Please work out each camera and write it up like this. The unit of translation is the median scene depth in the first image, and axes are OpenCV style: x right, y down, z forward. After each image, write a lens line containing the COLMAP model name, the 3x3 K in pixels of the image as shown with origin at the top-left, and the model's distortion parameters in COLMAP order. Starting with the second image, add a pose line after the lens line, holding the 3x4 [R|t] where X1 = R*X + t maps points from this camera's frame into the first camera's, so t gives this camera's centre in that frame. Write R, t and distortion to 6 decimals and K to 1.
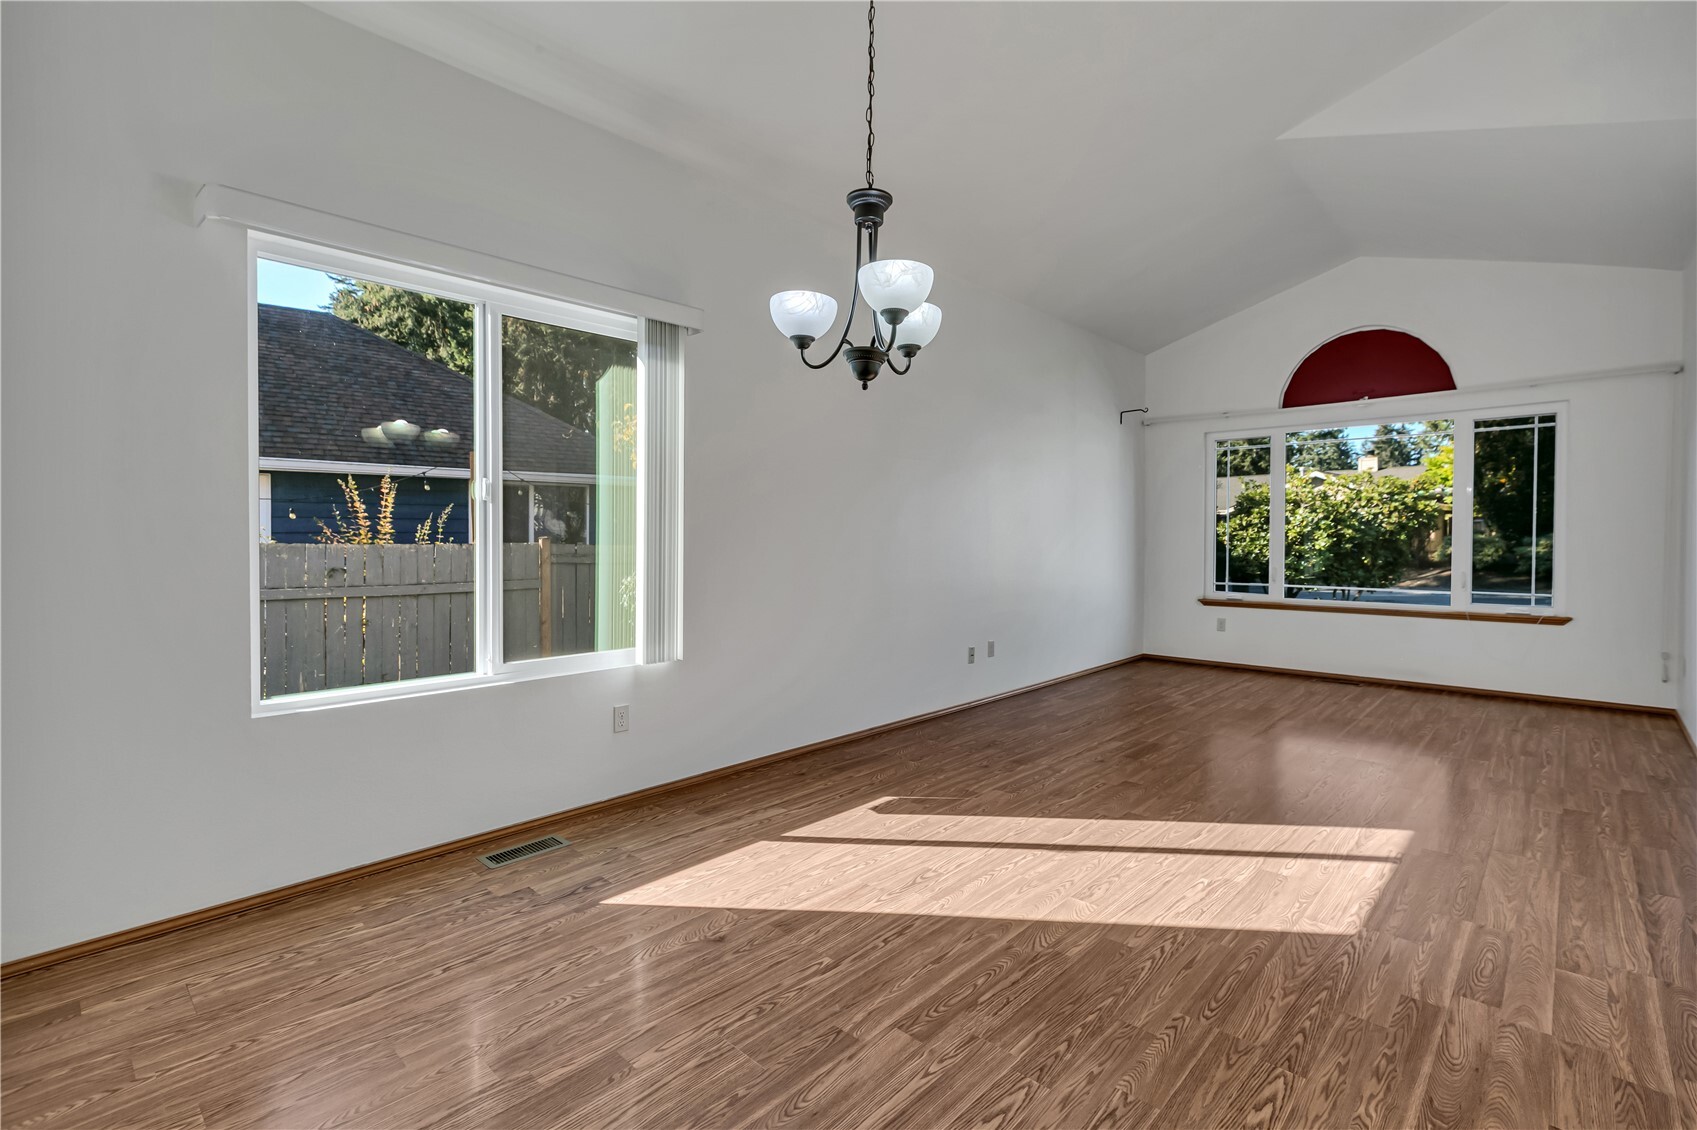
lens RADIAL K [[767.7, 0, 871.5], [0, 767.7, 554.7], [0, 0, 1]] dist [-0.000920, -0.001398]
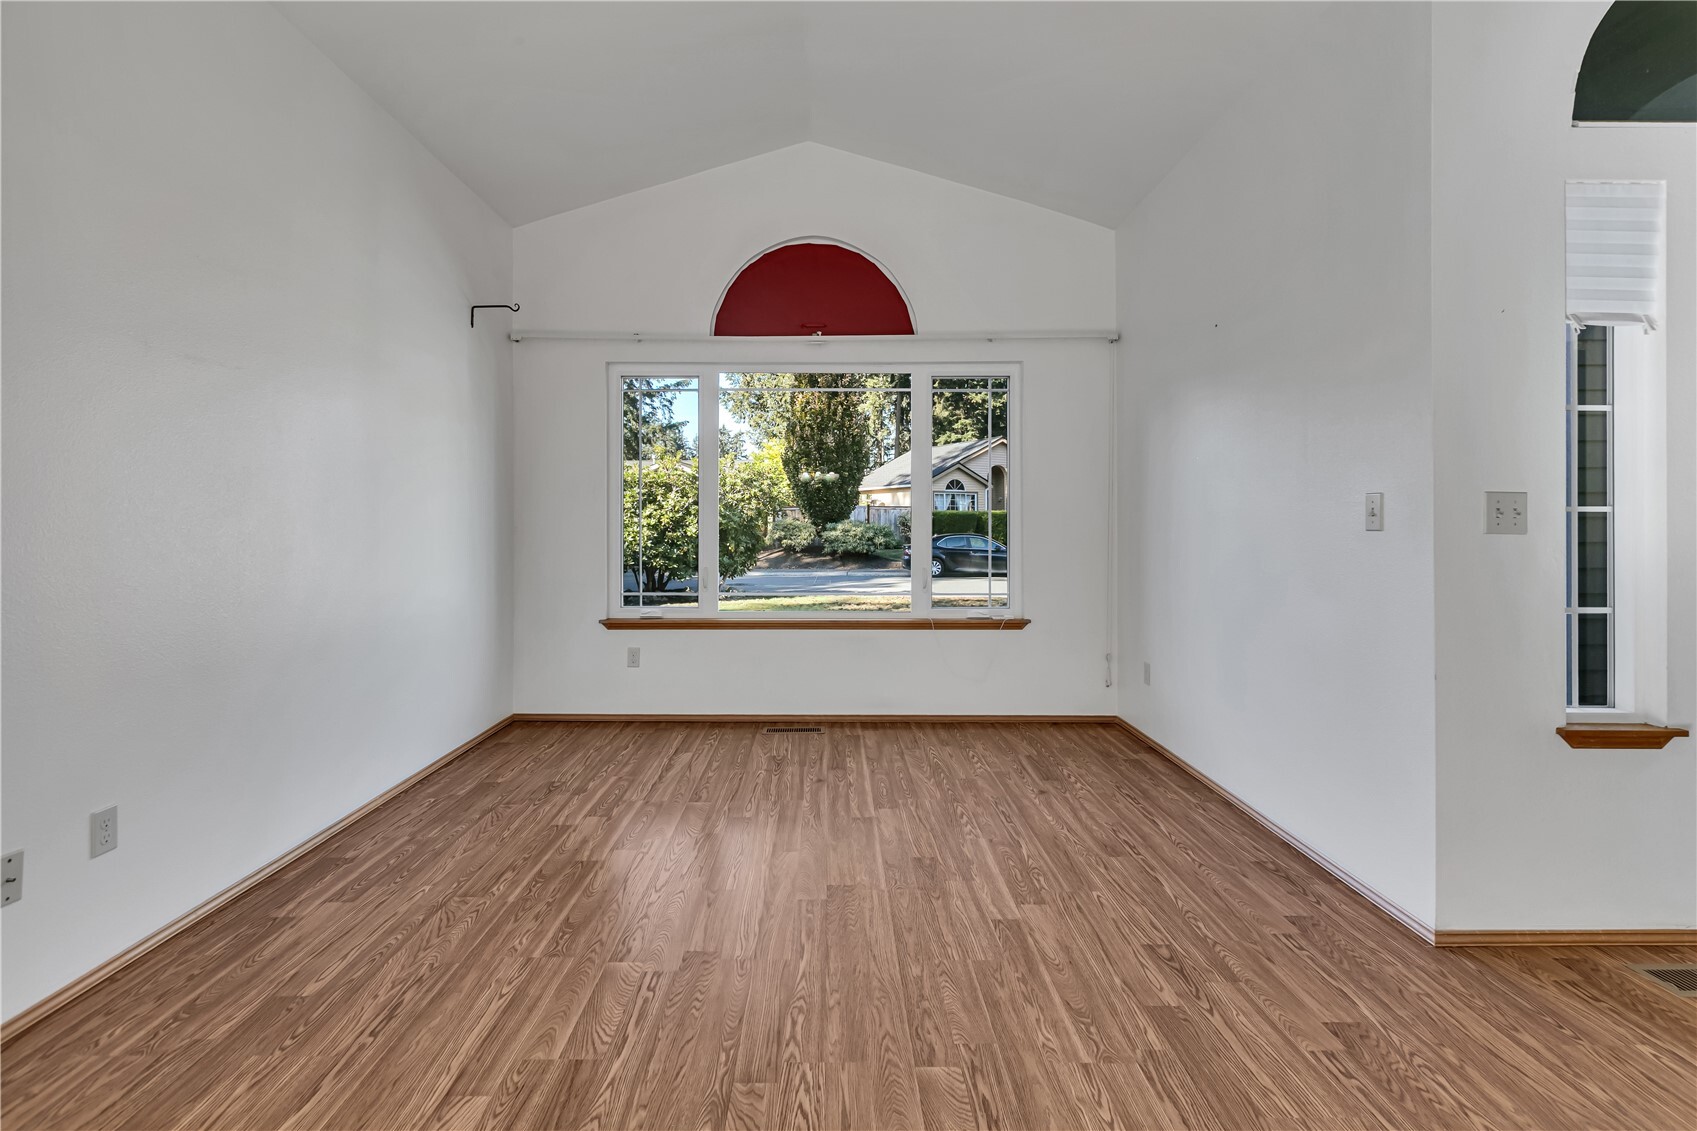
lens RADIAL K [[791.4, 0, 841.0], [0, 791.4, 533.1], [0, 0, 1]] dist [-0.002454, -0.000309]
pose [[0.728698, -0.006546, 0.684804, 0.296043], [0.012889, 0.999908, -0.004157, -0.023362], [-0.684714, 0.011856, 0.728716, 0.931360]]
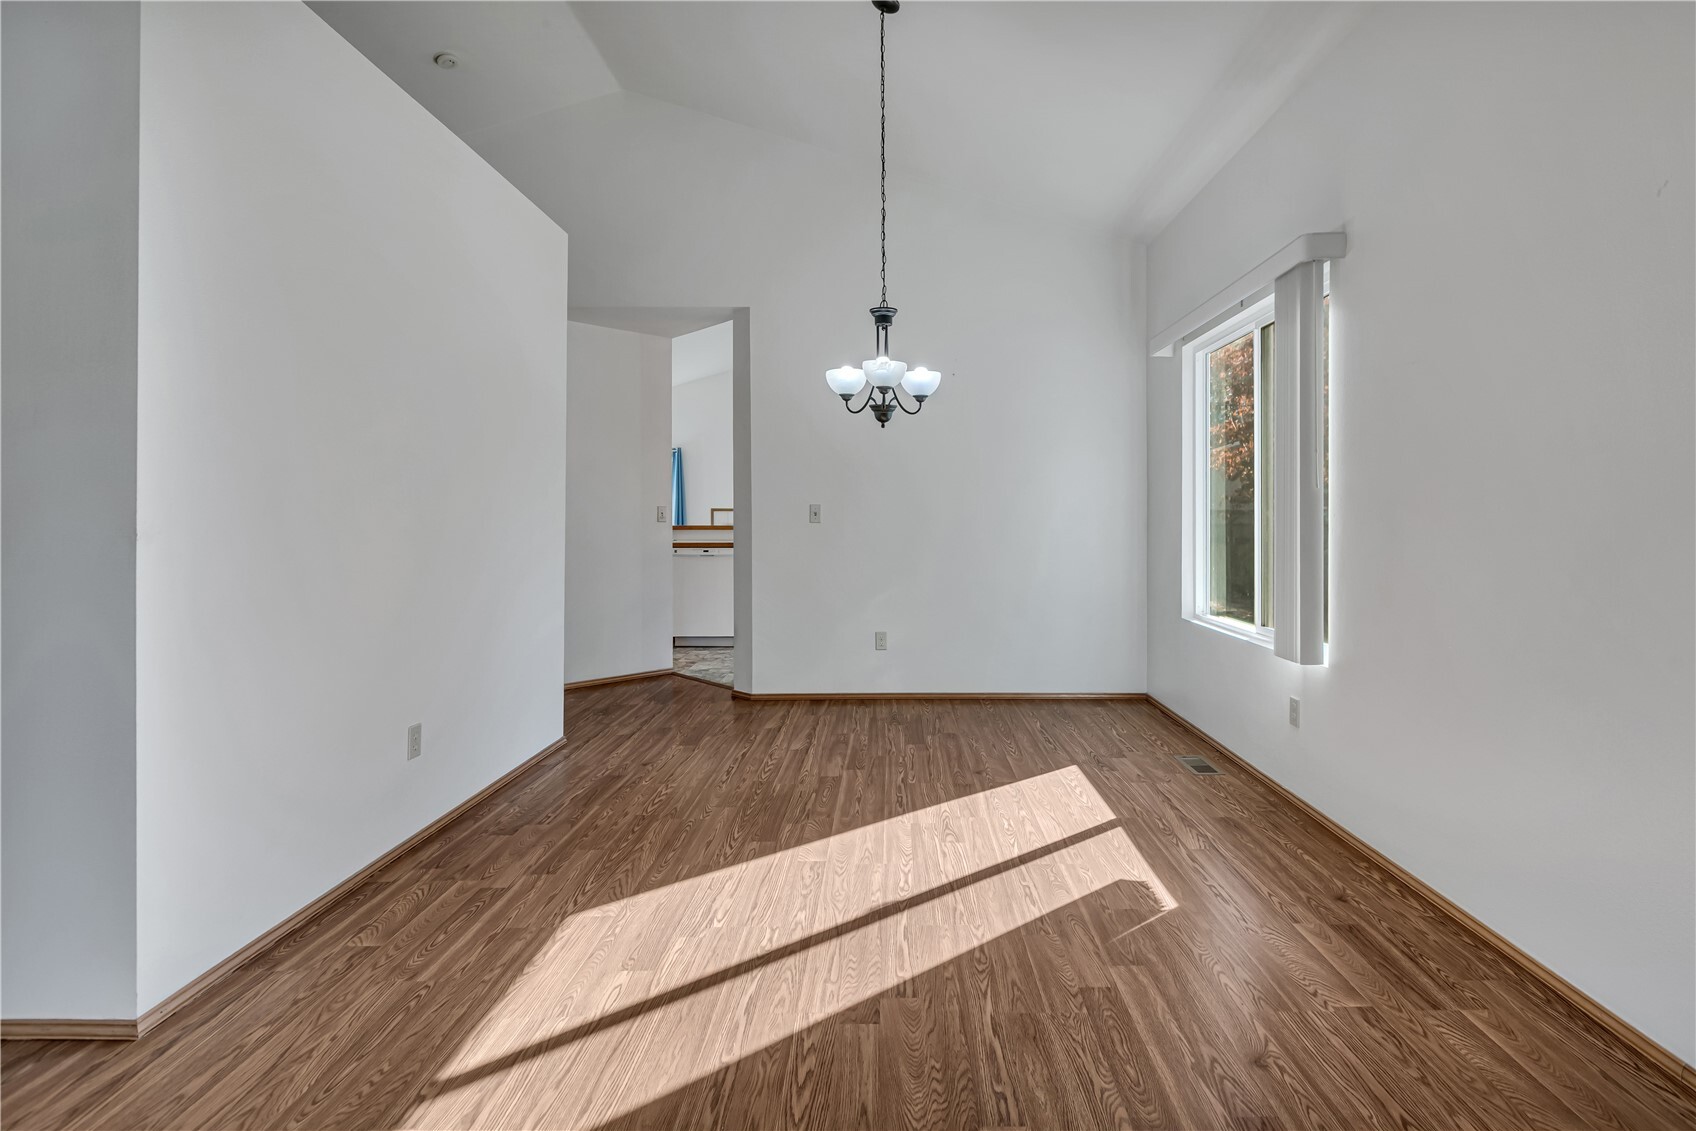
lens RADIAL K [[797.1, 0, 905.4], [0, 797.1, 526.0], [0, 0, 1]] dist [0.001328, -0.000115]
pose [[-0.725791, 0.006984, -0.687880, 0.798907], [-0.016484, 0.999485, 0.027540, -0.038338], [0.687718, 0.031327, -0.725302, 1.593867]]
